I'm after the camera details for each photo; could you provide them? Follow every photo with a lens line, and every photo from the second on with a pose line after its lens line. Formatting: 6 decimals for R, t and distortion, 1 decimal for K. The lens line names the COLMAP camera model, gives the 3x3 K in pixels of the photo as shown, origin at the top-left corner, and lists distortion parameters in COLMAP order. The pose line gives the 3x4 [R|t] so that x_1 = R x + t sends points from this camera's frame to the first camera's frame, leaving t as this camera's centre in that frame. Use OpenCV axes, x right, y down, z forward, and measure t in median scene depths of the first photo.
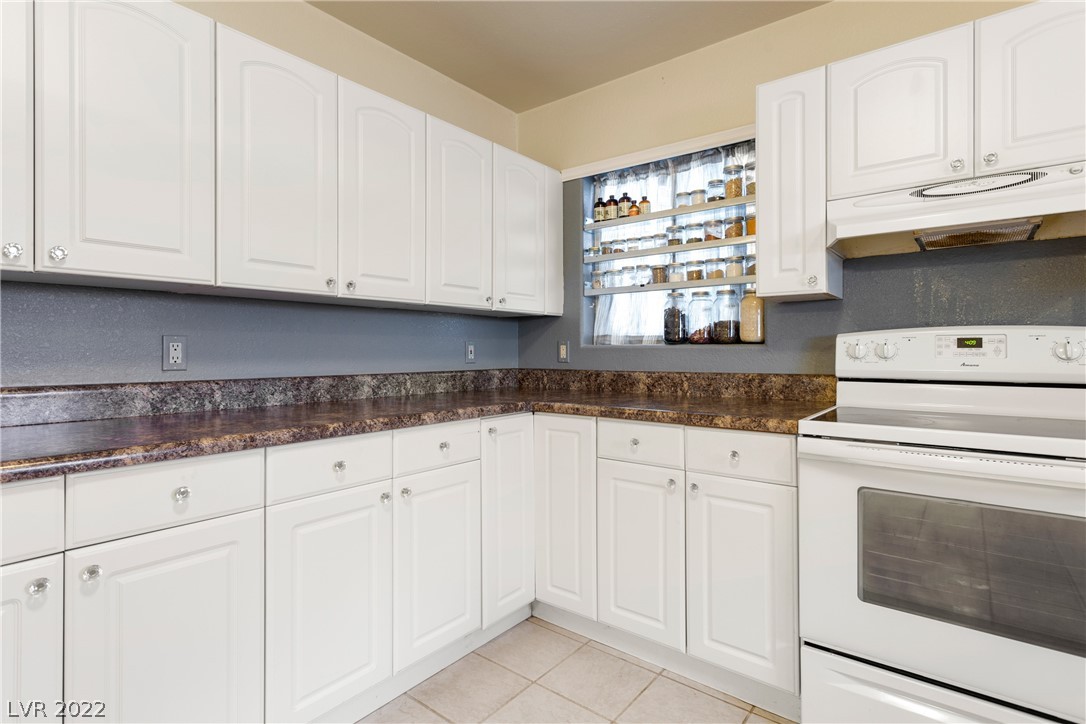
lens RADIAL K [[537.2, 0, 543.9], [0, 537.2, 349.9], [0, 0, 1]] dist [0.002293, 0.000313]
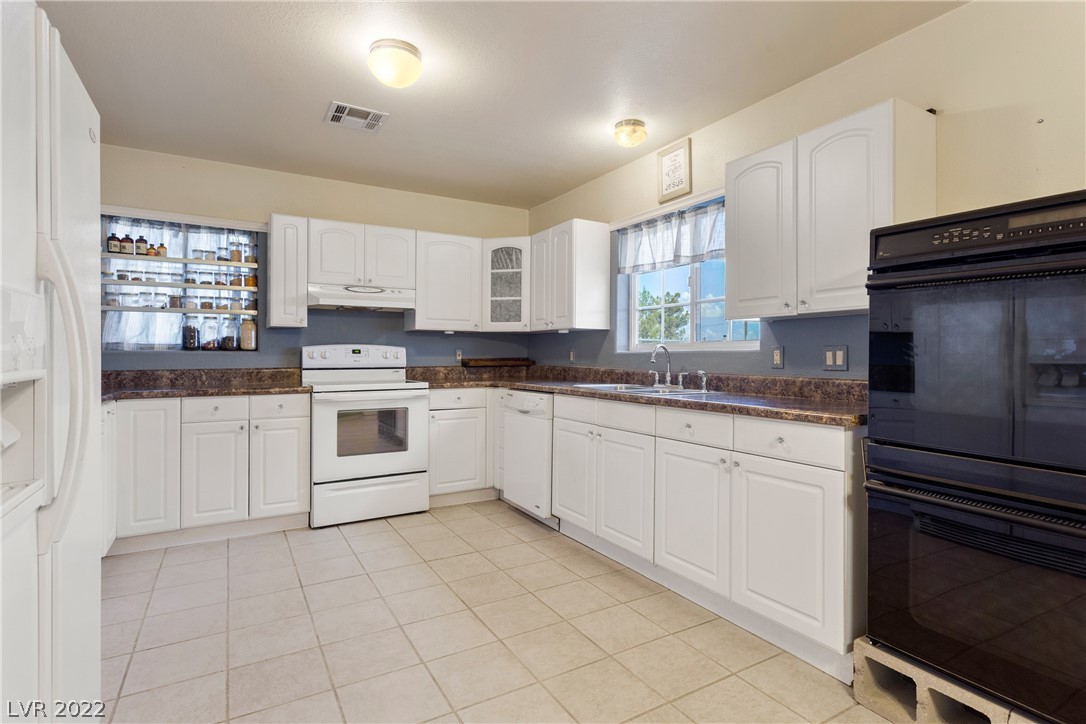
lens RADIAL K [[533.6, 0, 534.3], [0, 533.6, 361.7], [0, 0, 1]] dist [-0.000696, 0.000327]
pose [[0.373163, -0.012912, 0.927676, -0.795728], [-0.001162, 0.999896, 0.014384, -0.002048], [-0.927765, -0.006445, 0.373110, -0.439506]]
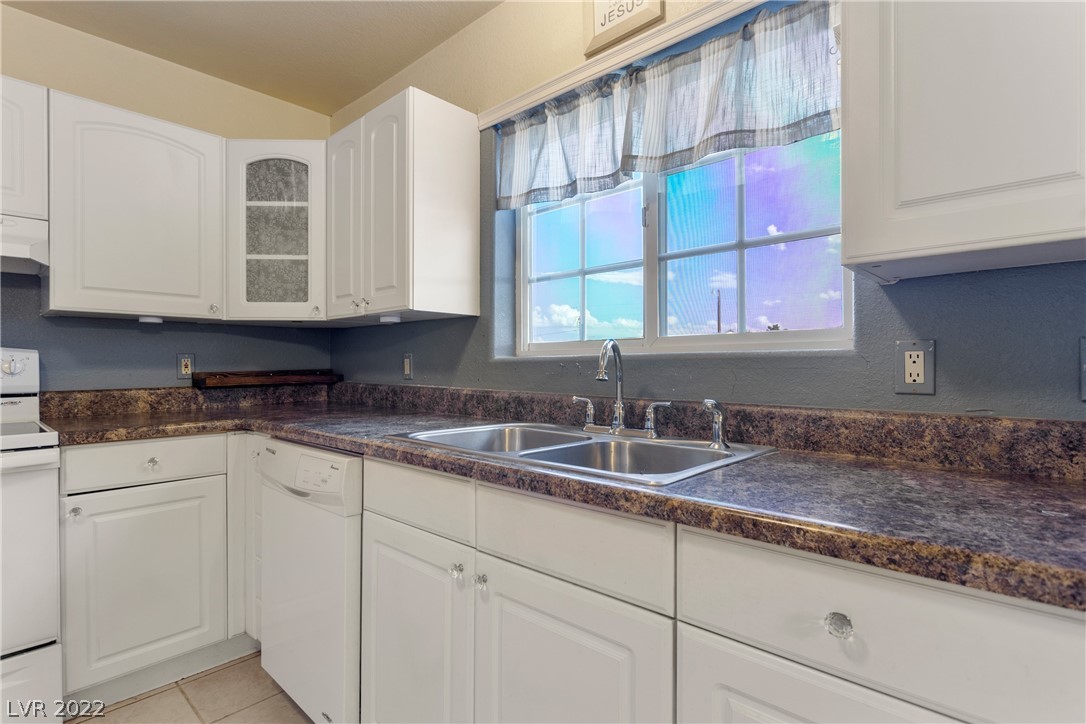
lens RADIAL K [[533.6, 0, 534.3], [0, 533.6, 361.7], [0, 0, 1]] dist [-0.000696, 0.000327]
pose [[0.081469, 0.000795, 0.996676, -0.063921], [0.004441, 0.999989, -0.001160, -0.001685], [-0.996666, 0.004521, 0.081464, -0.206700]]
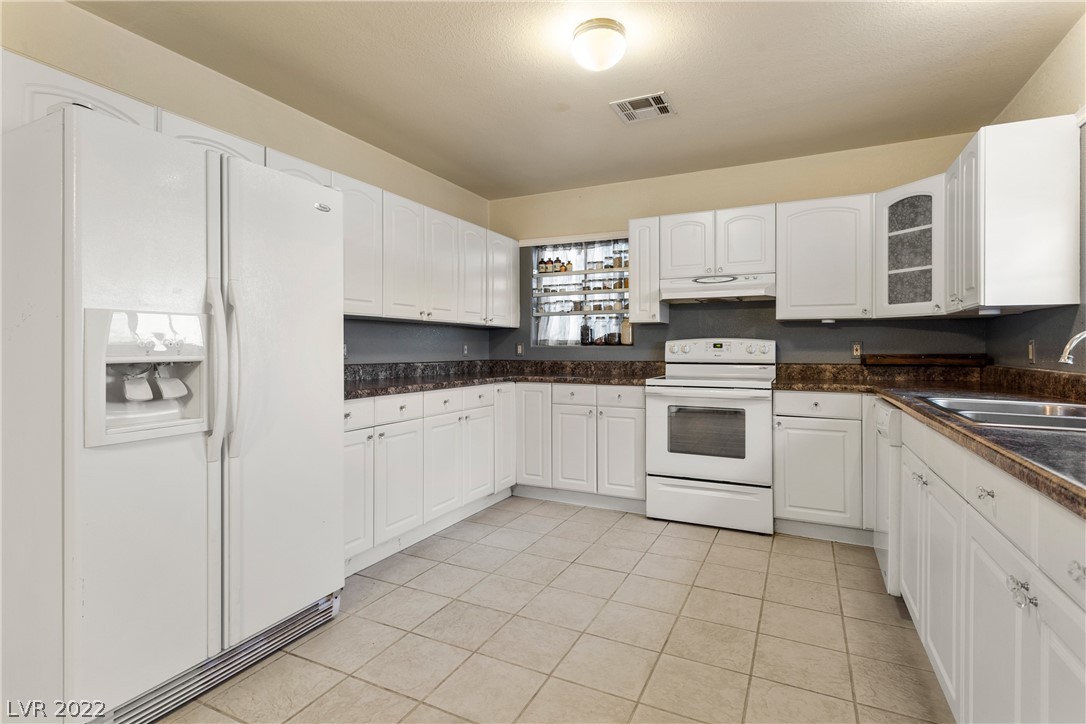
lens RADIAL K [[525.8, 0, 544.8], [0, 525.8, 350.8], [0, 0, 1]] dist [0.001320, 0.000917]
pose [[0.977090, 0.000492, 0.212824, -0.277408], [-0.001575, 0.999987, 0.004920, -0.000961], [-0.212819, -0.005143, 0.977078, -0.716777]]
